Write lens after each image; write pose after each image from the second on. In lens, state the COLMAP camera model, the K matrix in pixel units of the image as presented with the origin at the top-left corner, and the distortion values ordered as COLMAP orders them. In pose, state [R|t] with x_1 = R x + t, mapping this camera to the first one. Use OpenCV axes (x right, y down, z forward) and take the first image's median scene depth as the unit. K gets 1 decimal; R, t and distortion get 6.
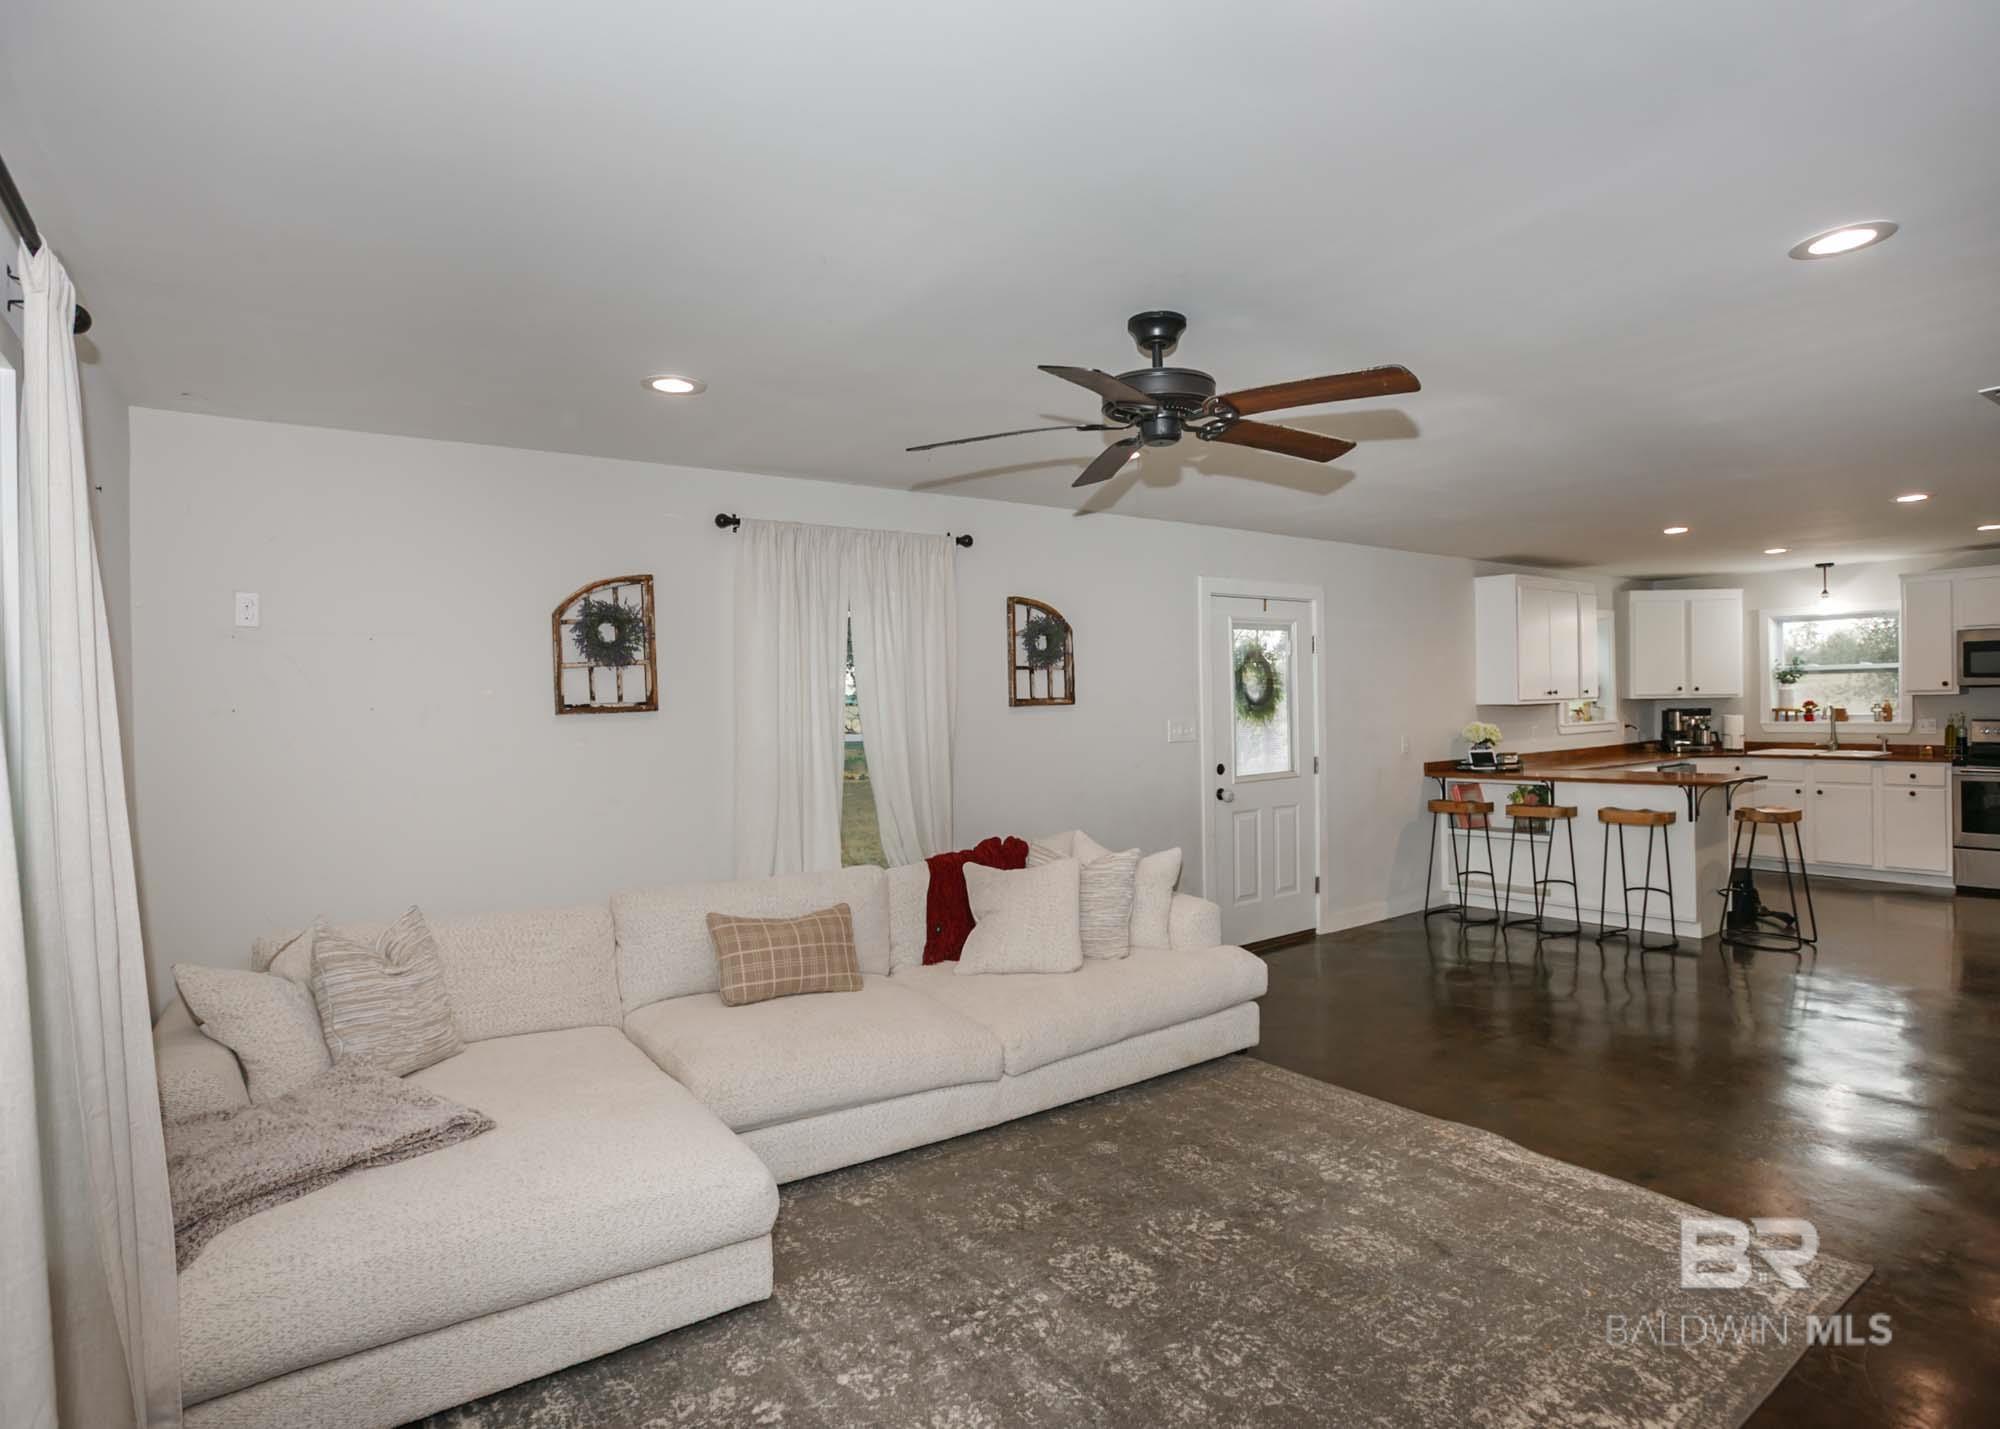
lens RADIAL K [[1022.1, 0, 1017.3], [0, 1022.1, 712.5], [0, 0, 1]] dist [-0.124411, 0.079234]
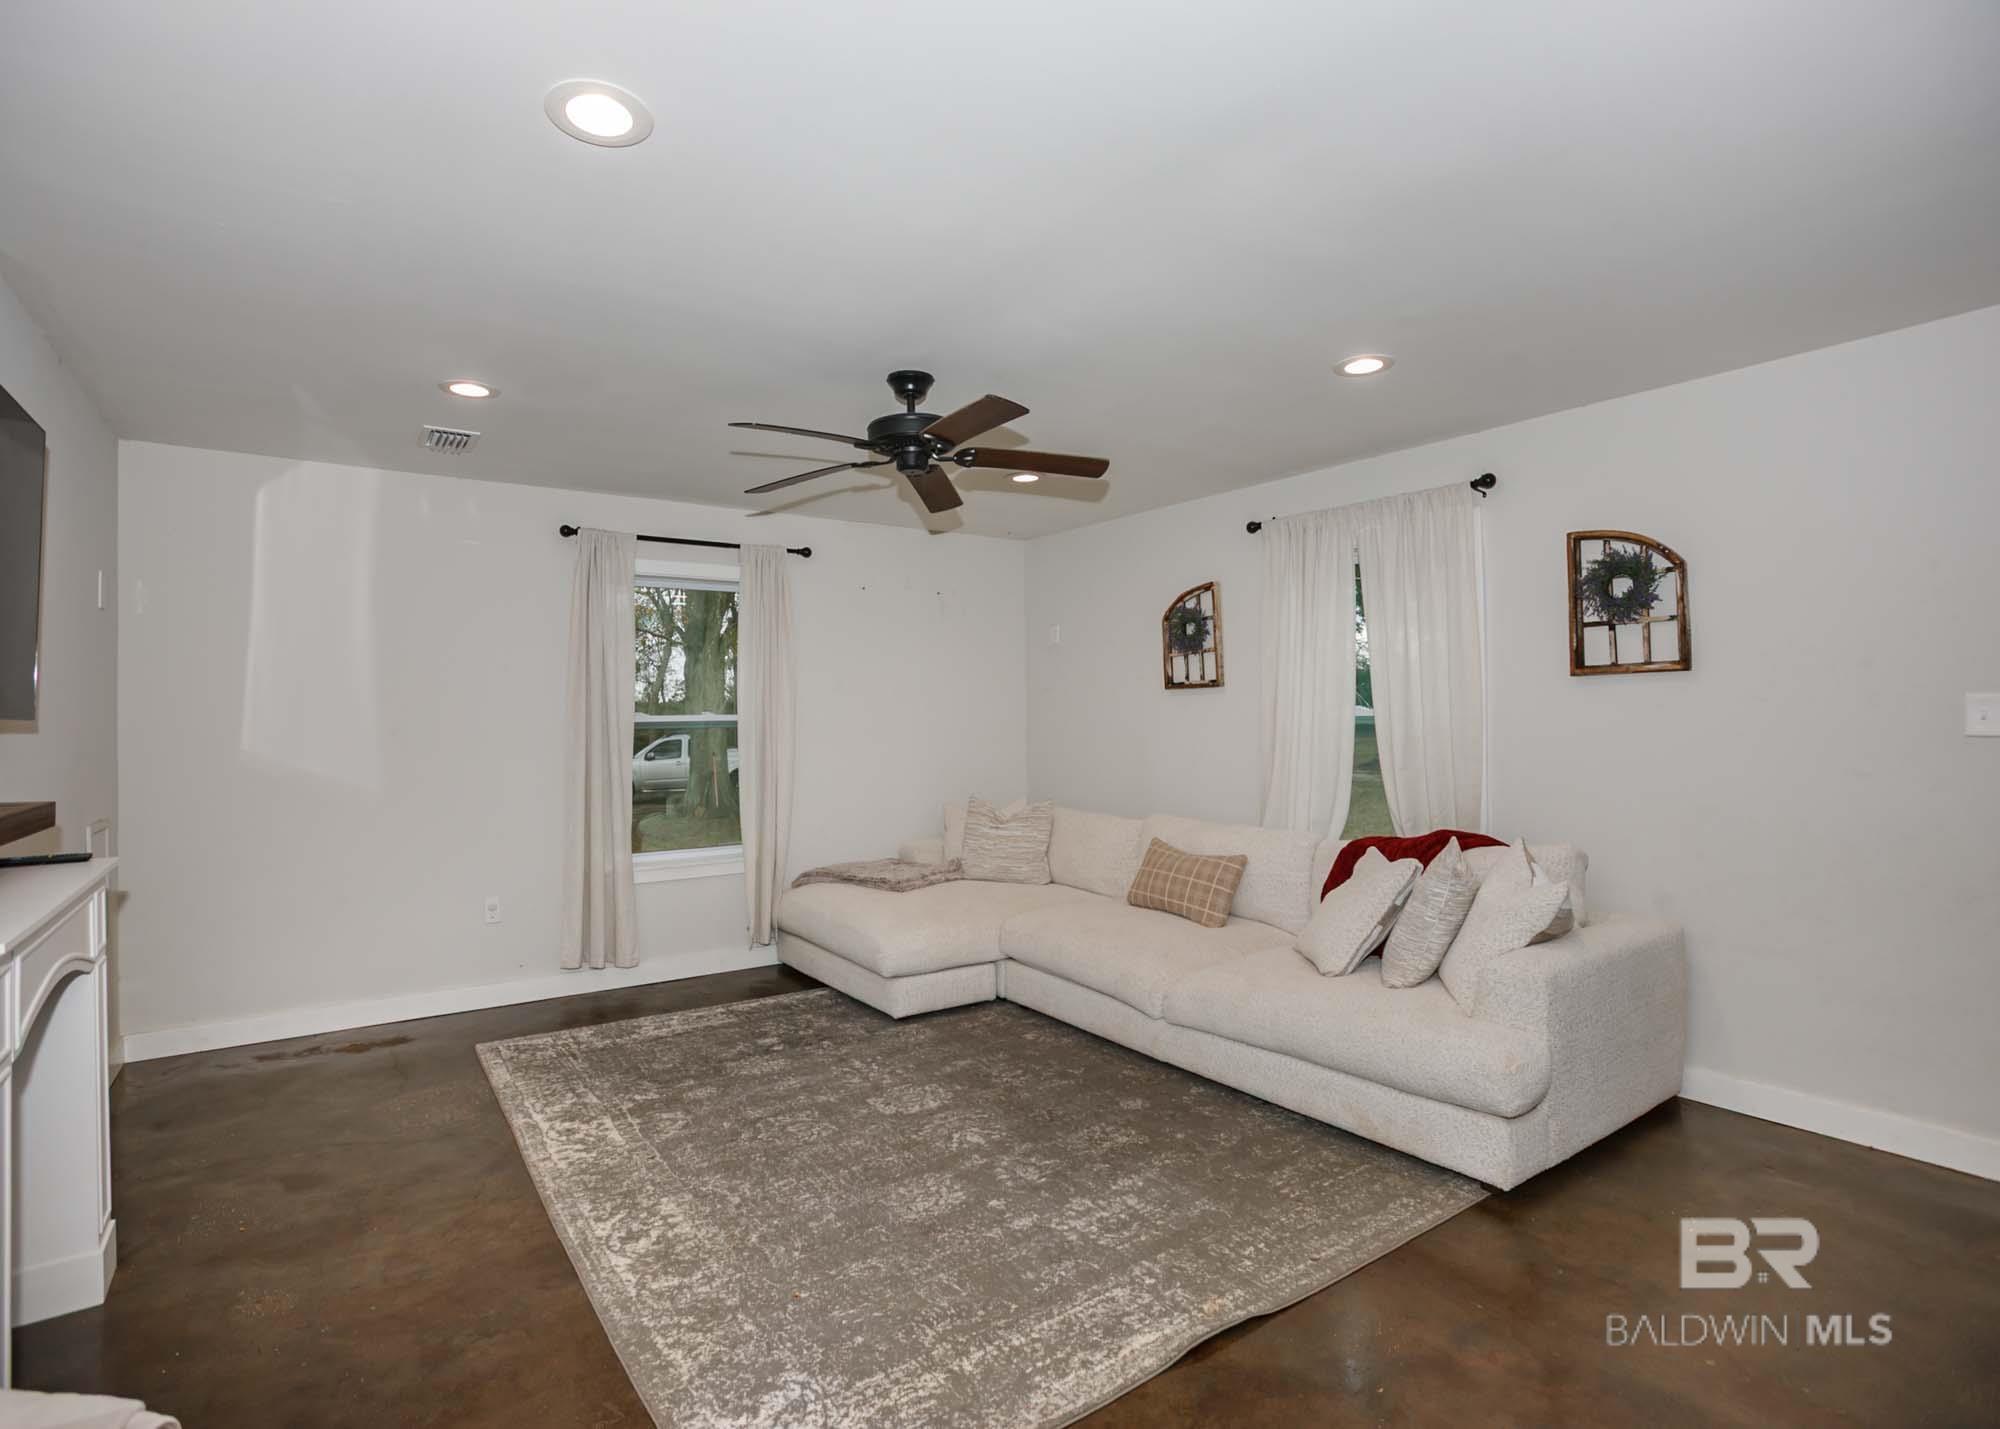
lens RADIAL K [[1022.1, 0, 1017.3], [0, 1022.1, 712.5], [0, 0, 1]] dist [-0.124411, 0.079234]
pose [[0.001976, 0.011788, -0.999929, 0.978038], [0.001272, 0.999930, 0.011791, 0.016361], [0.999997, -0.001295, 0.001961, 0.769263]]
